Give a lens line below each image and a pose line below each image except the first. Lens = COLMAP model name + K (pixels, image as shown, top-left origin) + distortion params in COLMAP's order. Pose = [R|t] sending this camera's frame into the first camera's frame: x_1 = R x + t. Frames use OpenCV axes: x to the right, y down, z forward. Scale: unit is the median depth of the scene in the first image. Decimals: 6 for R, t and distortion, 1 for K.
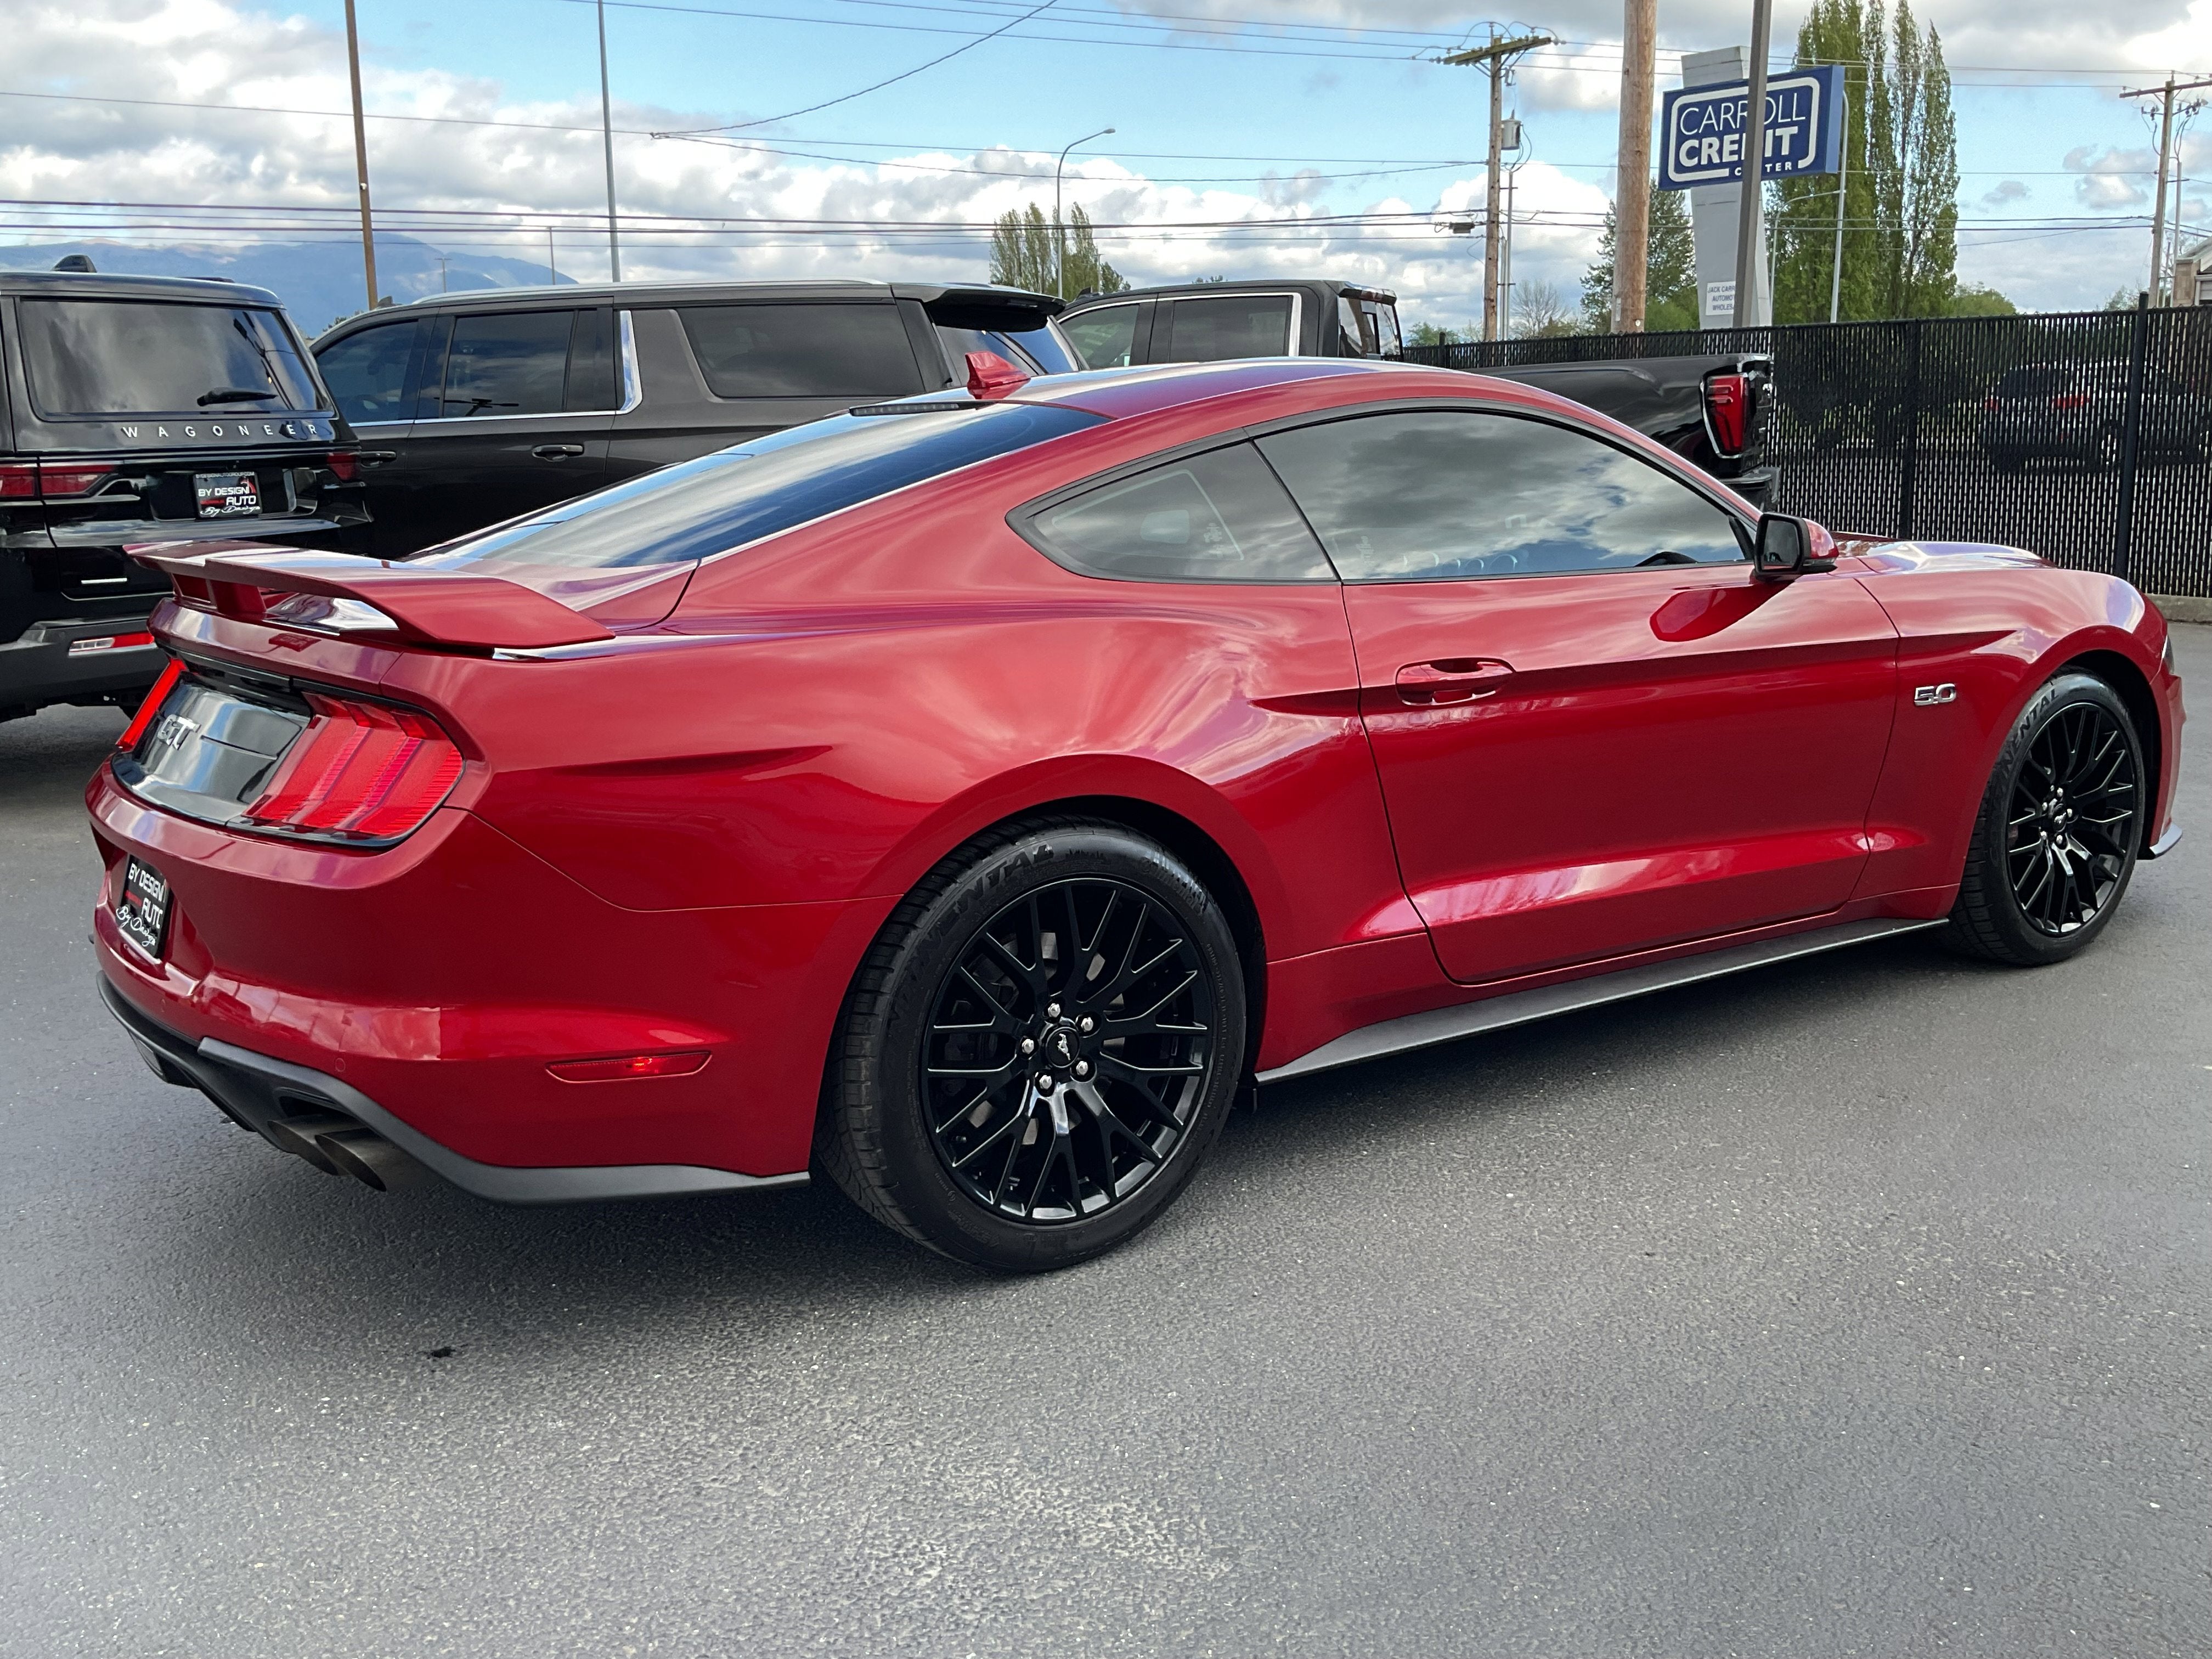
lens RADIAL K [[2076.1, 0, 1113.5], [0, 2076.1, 833.9], [0, 0, 1]] dist [-0.010569, 0.000000]
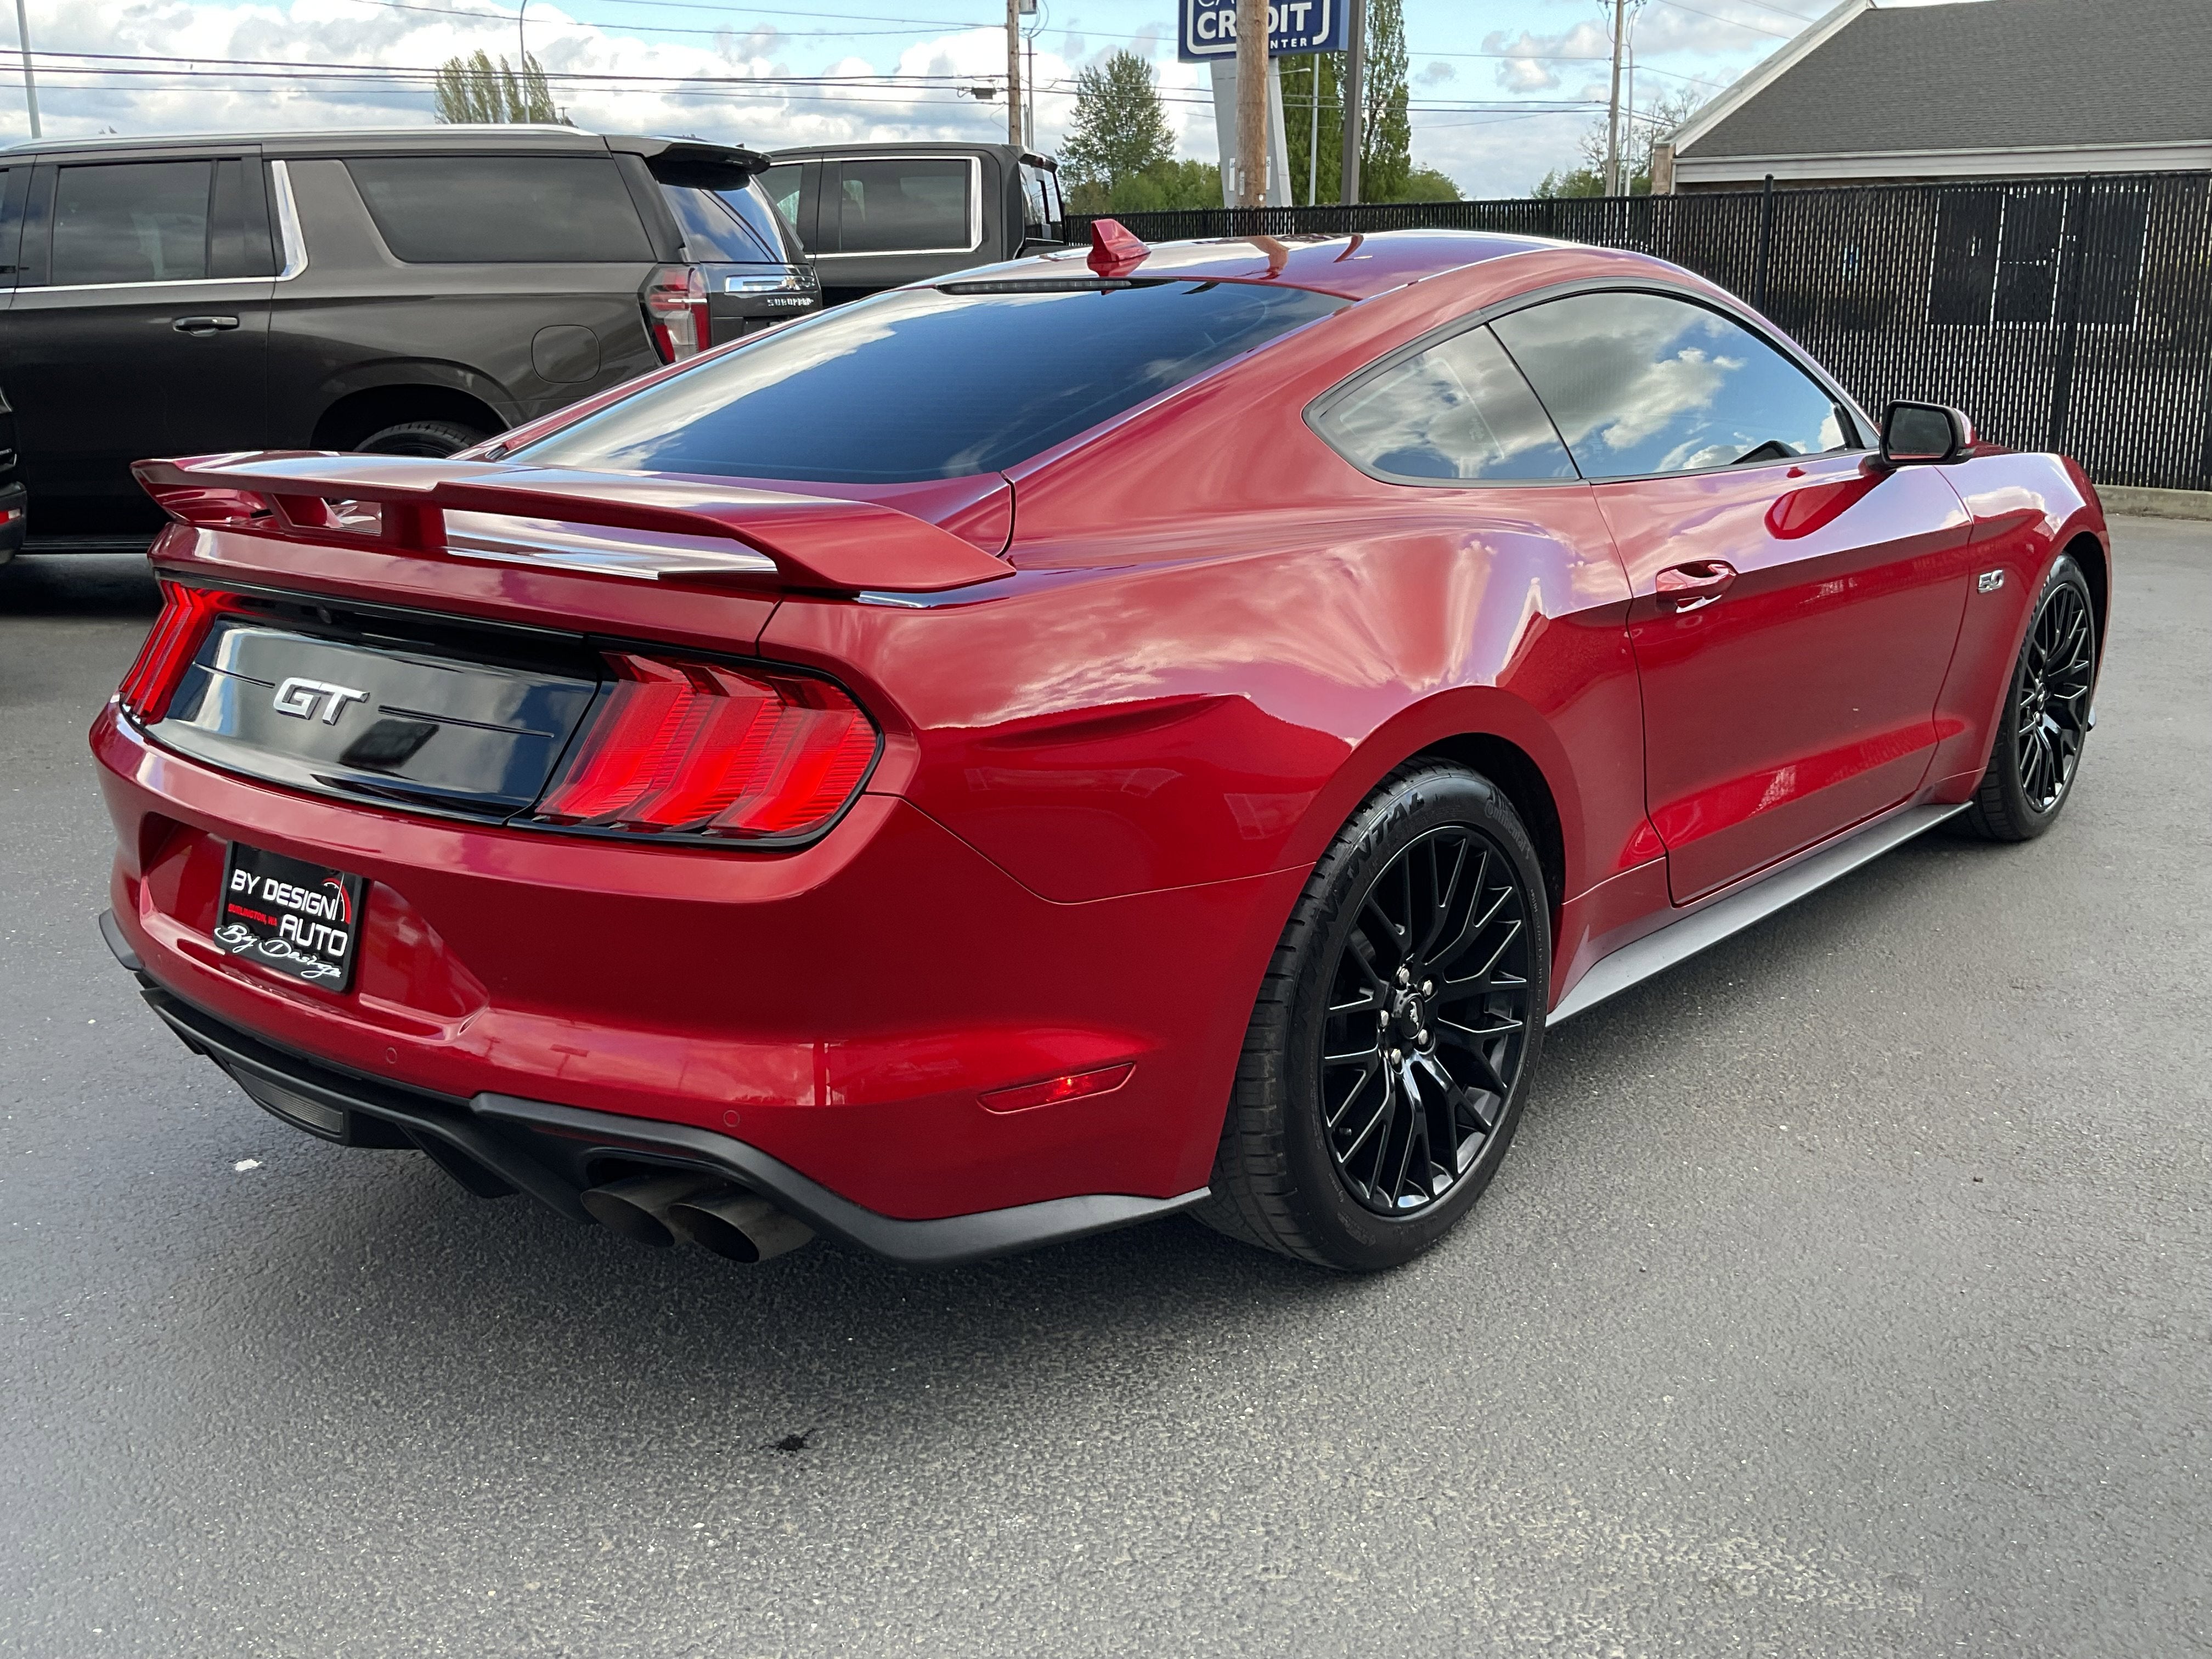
lens RADIAL K [[2076.1, 0, 1116.5], [0, 2076.1, 821.6], [0, 0, 1]] dist [-0.010569, 0.000000]
pose [[0.968341, -0.052728, 0.243997, -0.031636], [0.039234, 0.997436, 0.059843, -0.003475], [-0.246527, -0.048376, 0.967928, 0.014548]]
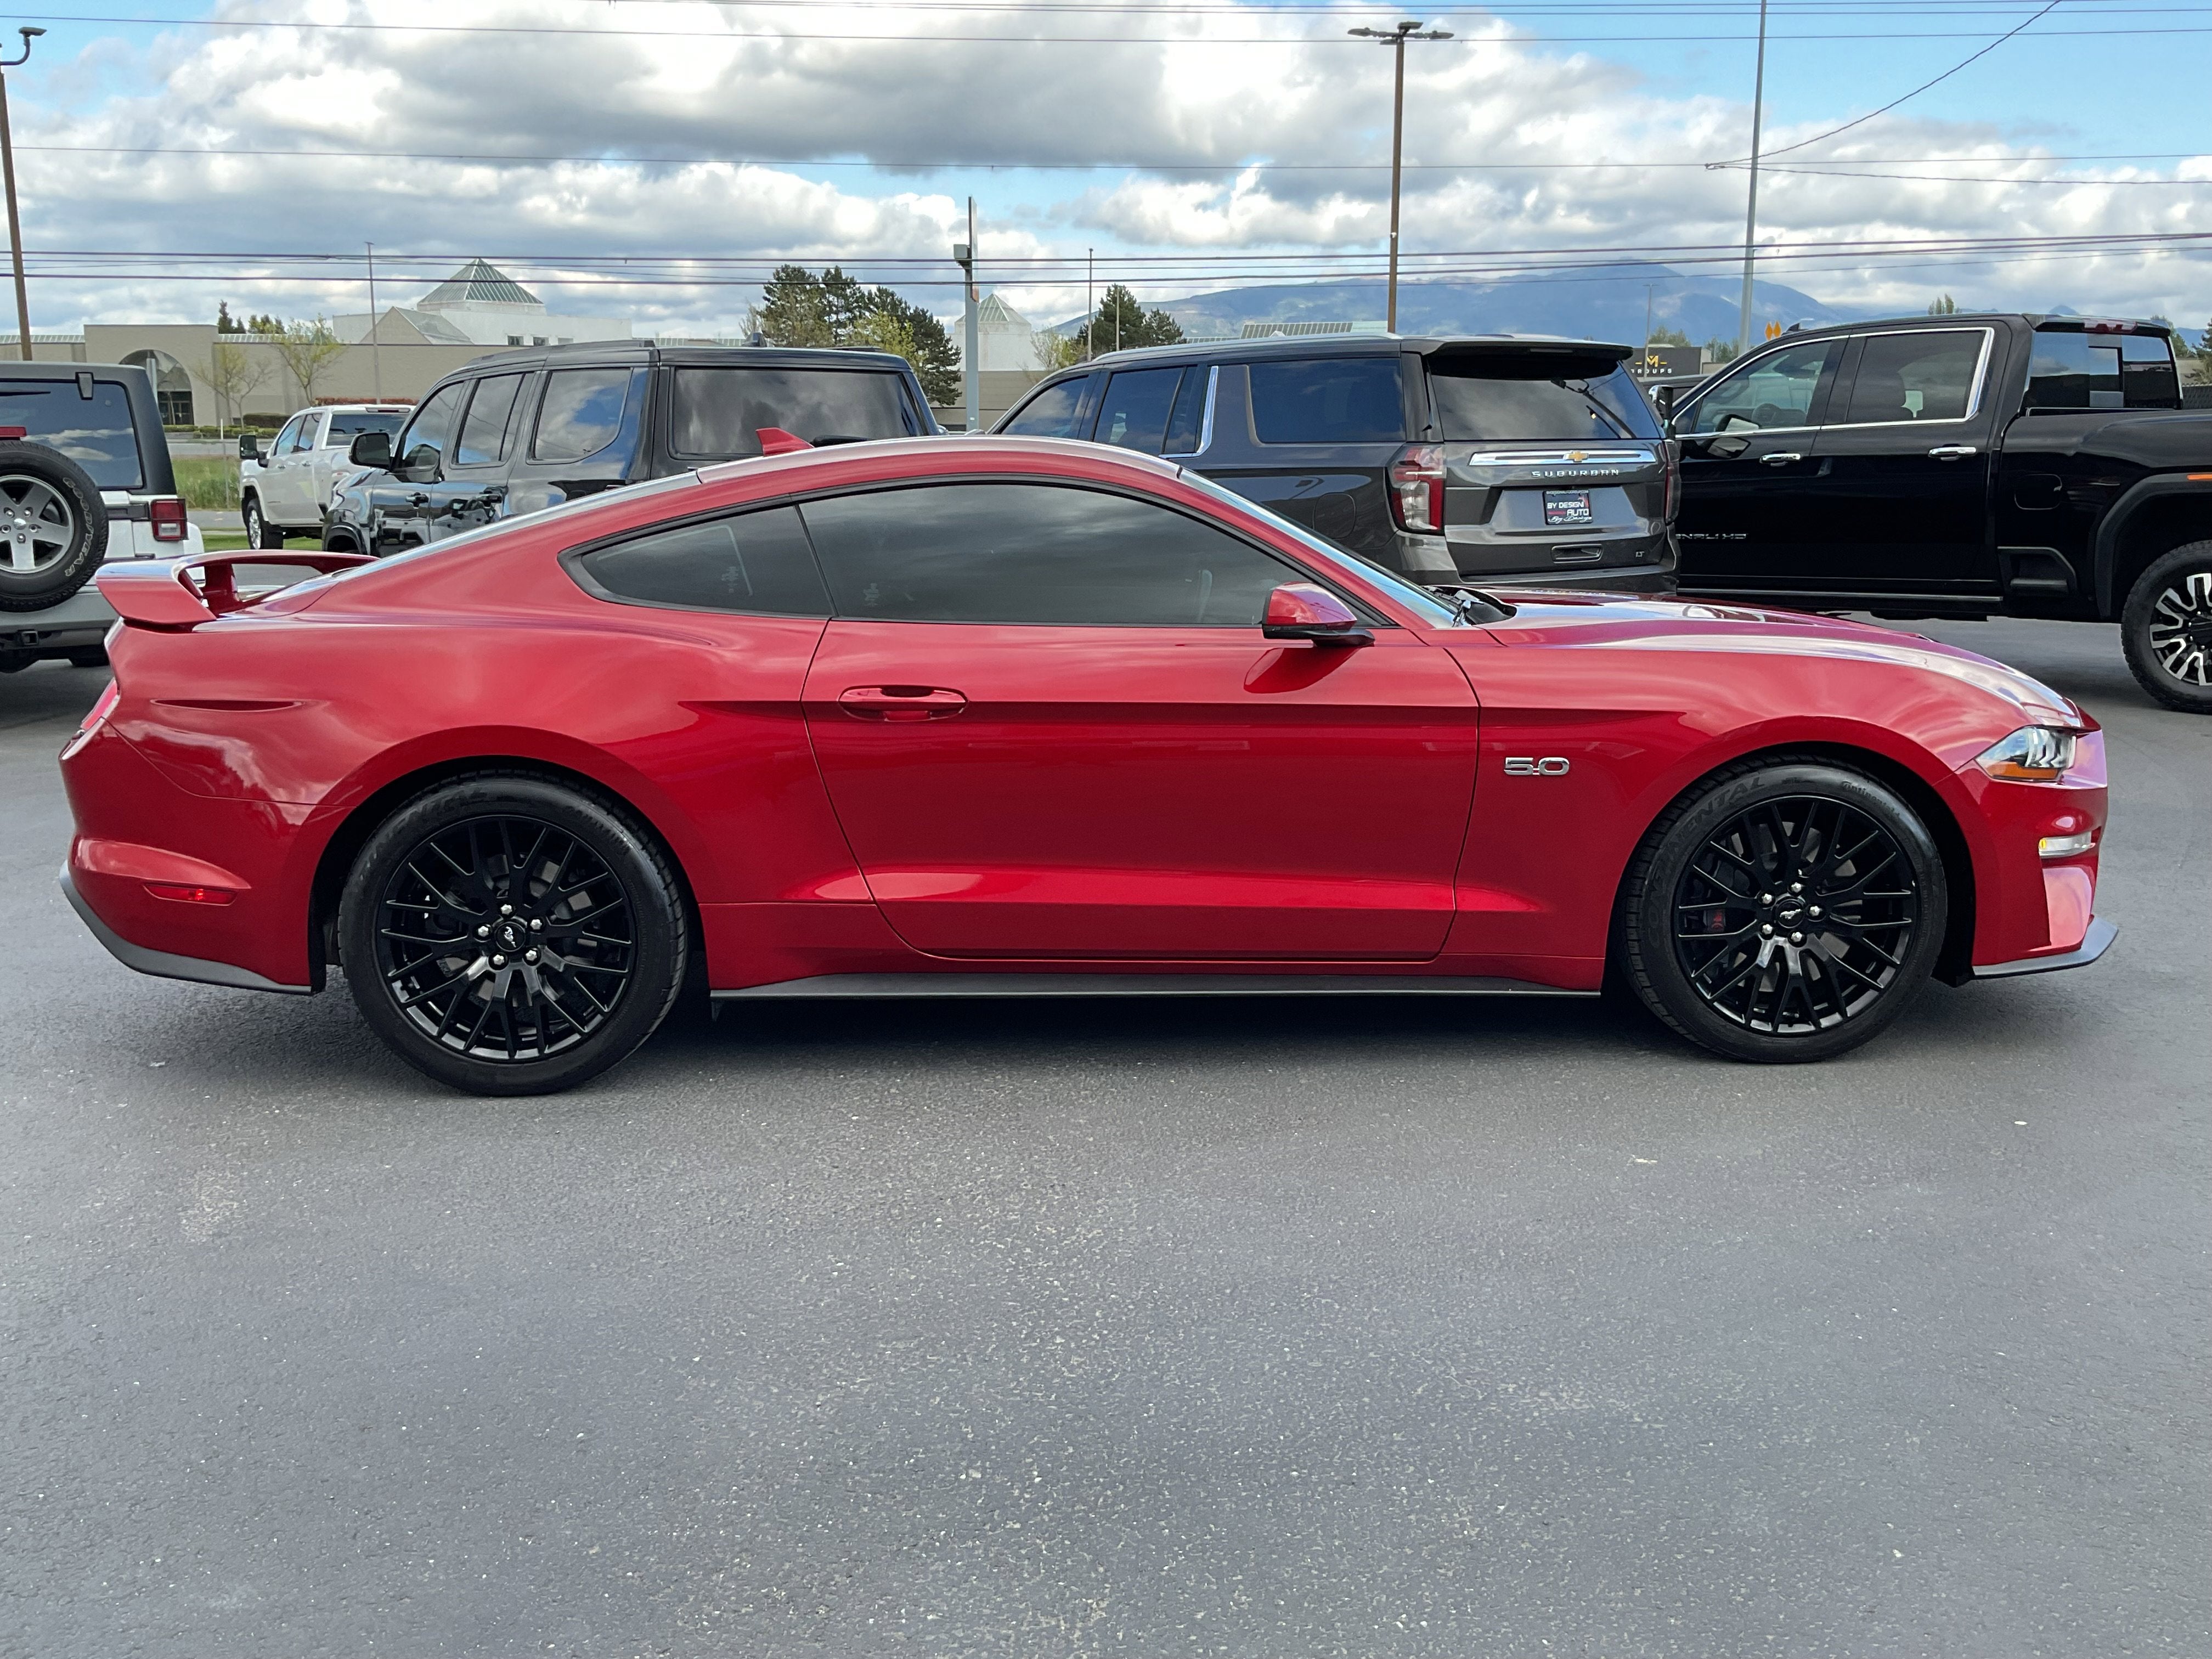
lens RADIAL K [[2076.1, 0, 1089.6], [0, 2076.1, 845.4], [0, 0, 1]] dist [-0.010569, 0.000000]
pose [[0.835994, 0.109362, -0.537731, 0.091251], [-0.111990, 0.993317, 0.027911, -0.003607], [0.537190, 0.036887, 0.842654, 0.002618]]
